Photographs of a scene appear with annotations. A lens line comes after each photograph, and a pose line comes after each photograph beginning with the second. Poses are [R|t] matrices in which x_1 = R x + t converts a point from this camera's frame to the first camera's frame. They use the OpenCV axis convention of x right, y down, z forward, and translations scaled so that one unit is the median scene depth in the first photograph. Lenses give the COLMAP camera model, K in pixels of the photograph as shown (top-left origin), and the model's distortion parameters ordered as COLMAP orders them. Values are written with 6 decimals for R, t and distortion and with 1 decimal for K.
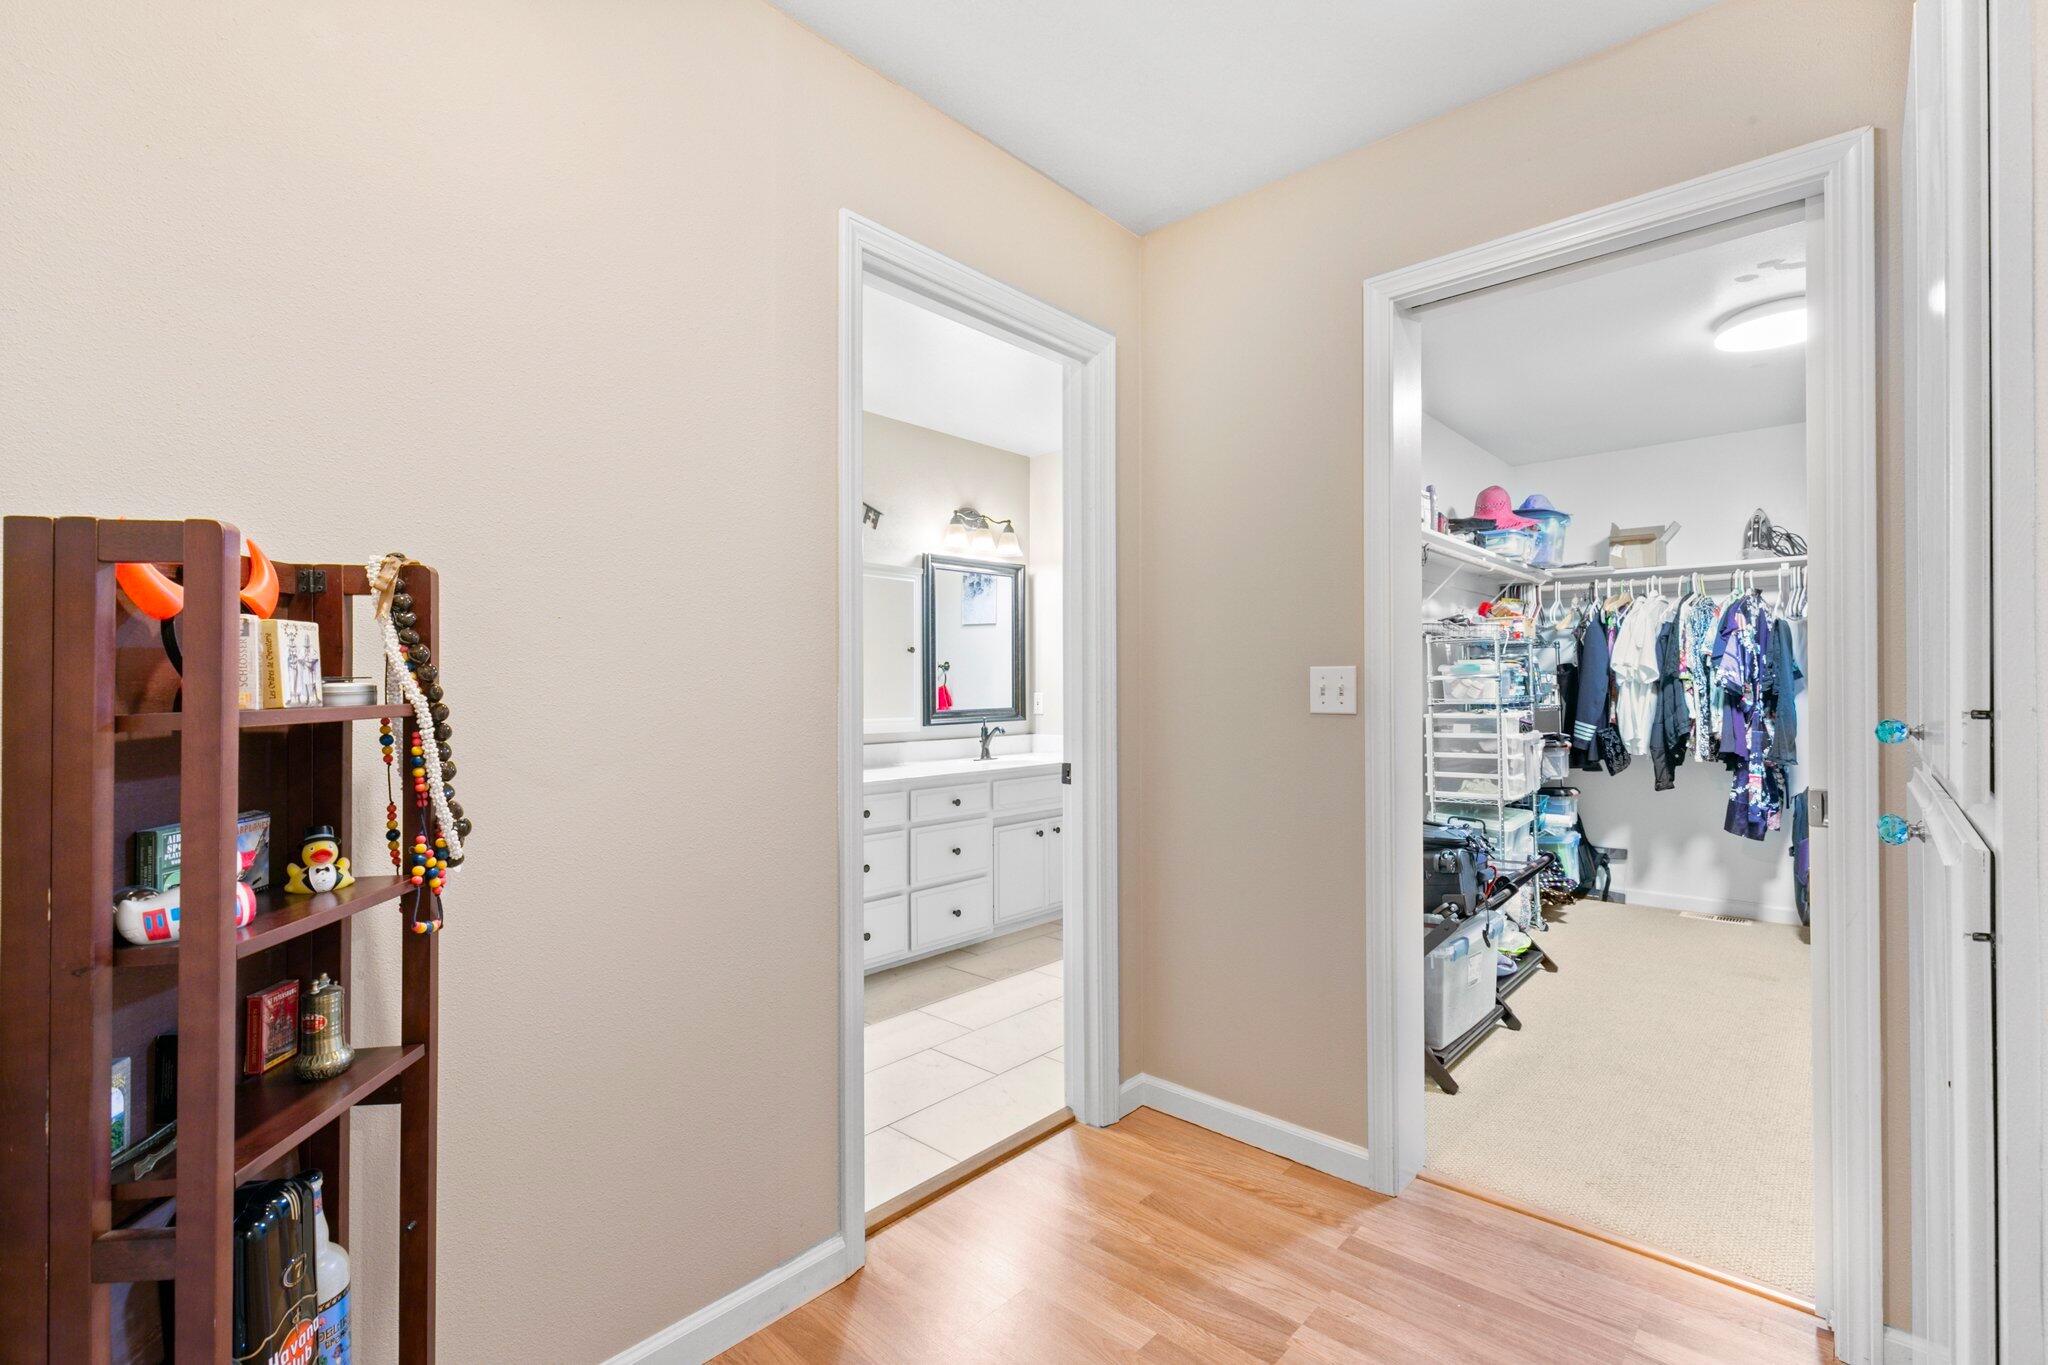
lens RADIAL K [[911.3, 0, 1043.2], [0, 911.3, 683.8], [0, 0, 1]] dist [0.004618, -0.000375]
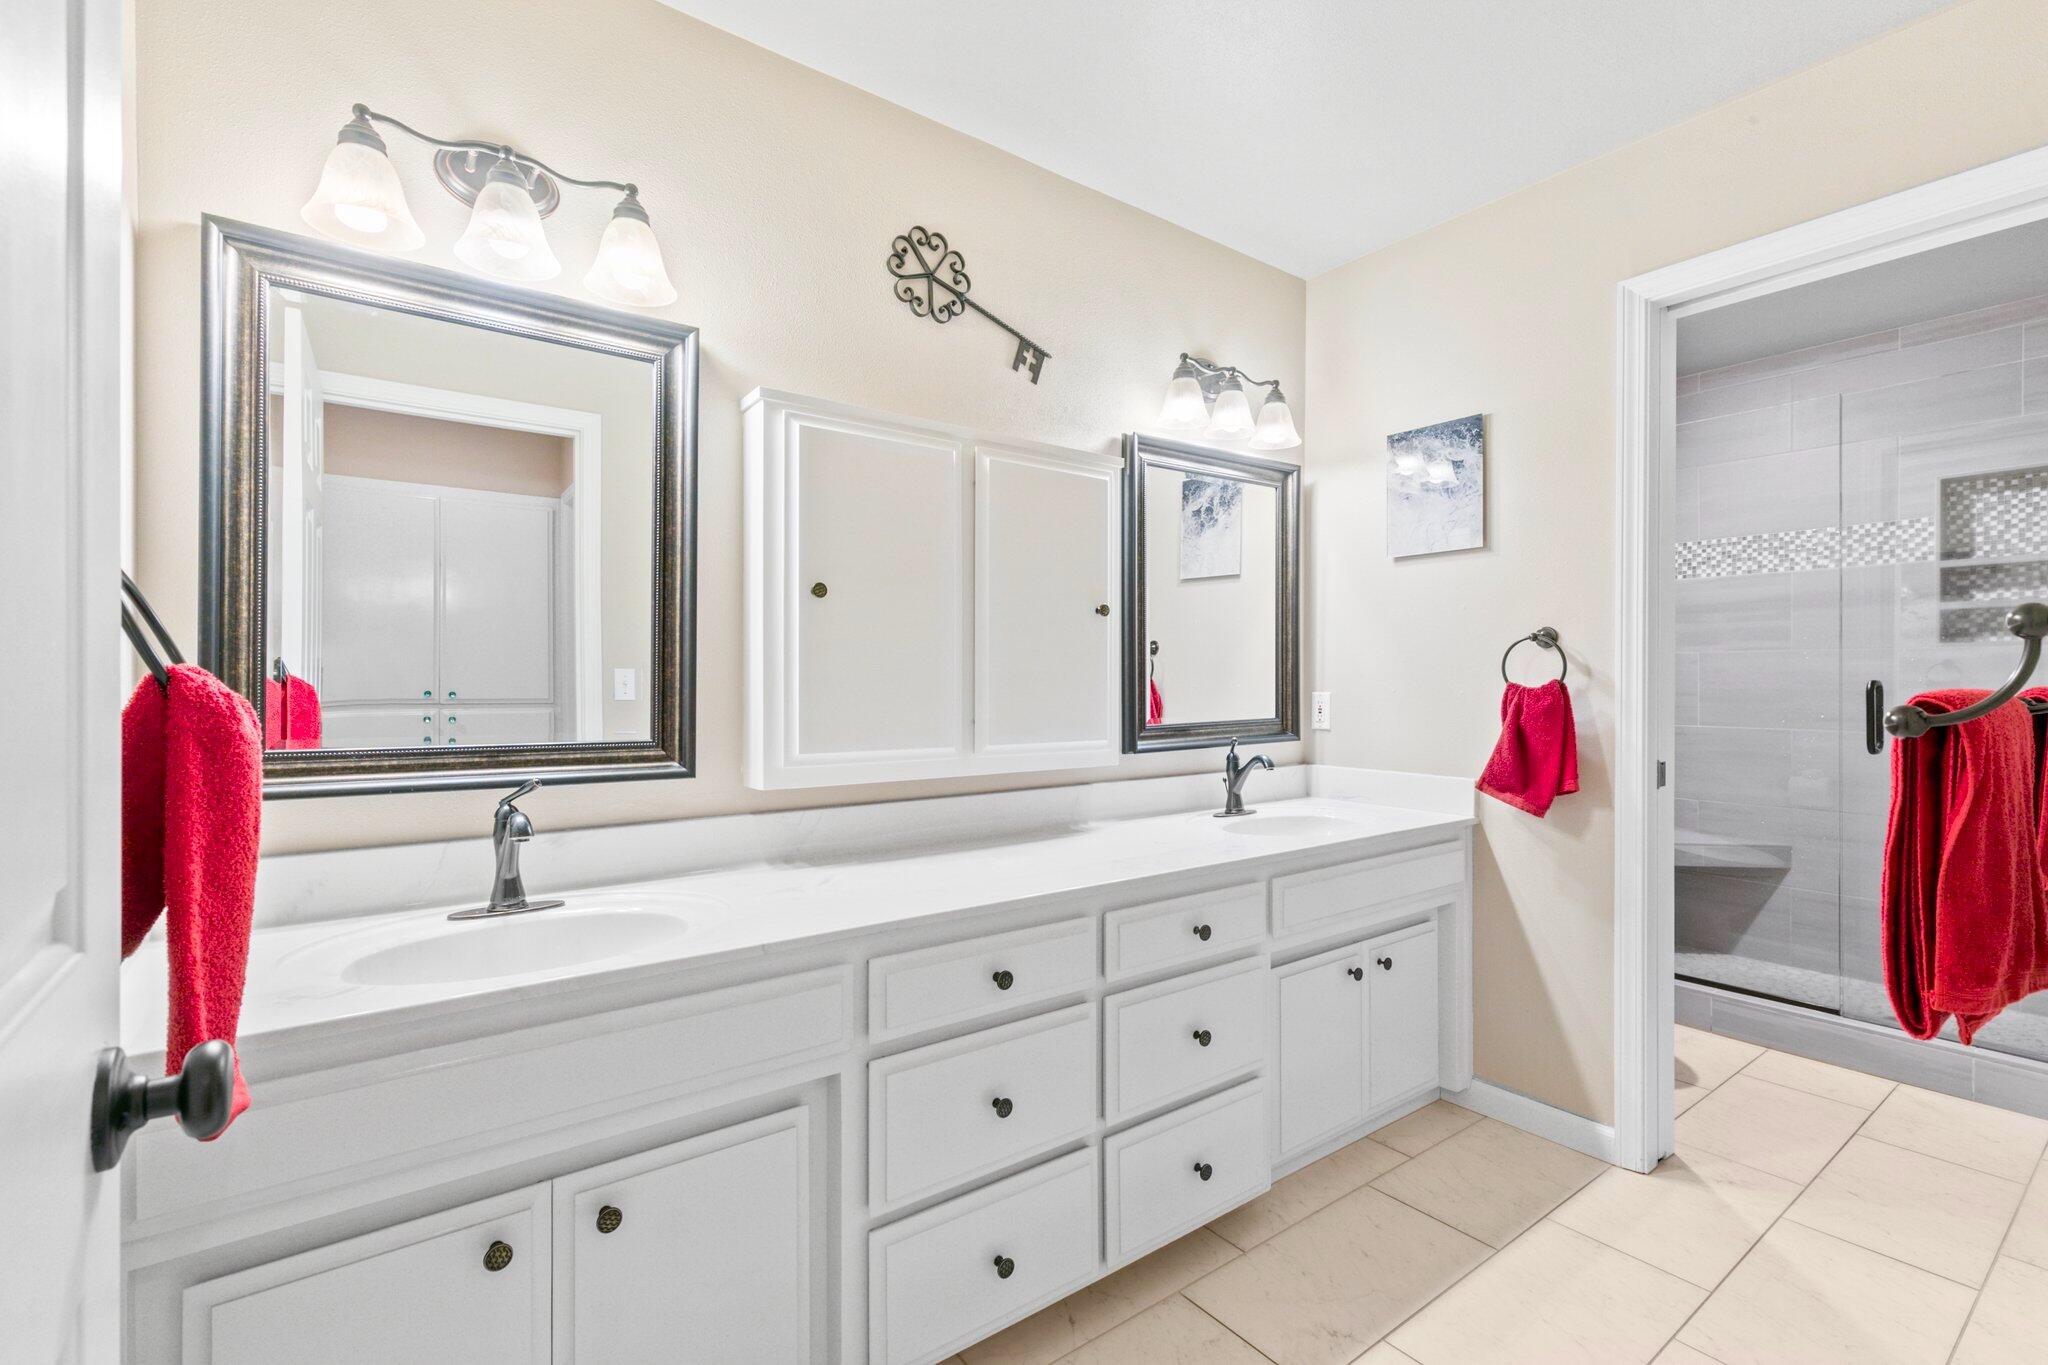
lens RADIAL K [[911.3, 0, 1043.2], [0, 911.3, 683.8], [0, 0, 1]] dist [0.004618, -0.000375]
pose [[0.981492, 0.003307, -0.191477, -0.074600], [-0.002218, 0.999980, 0.005899, 0.001927], [0.191492, -0.005366, 0.981479, 0.459306]]
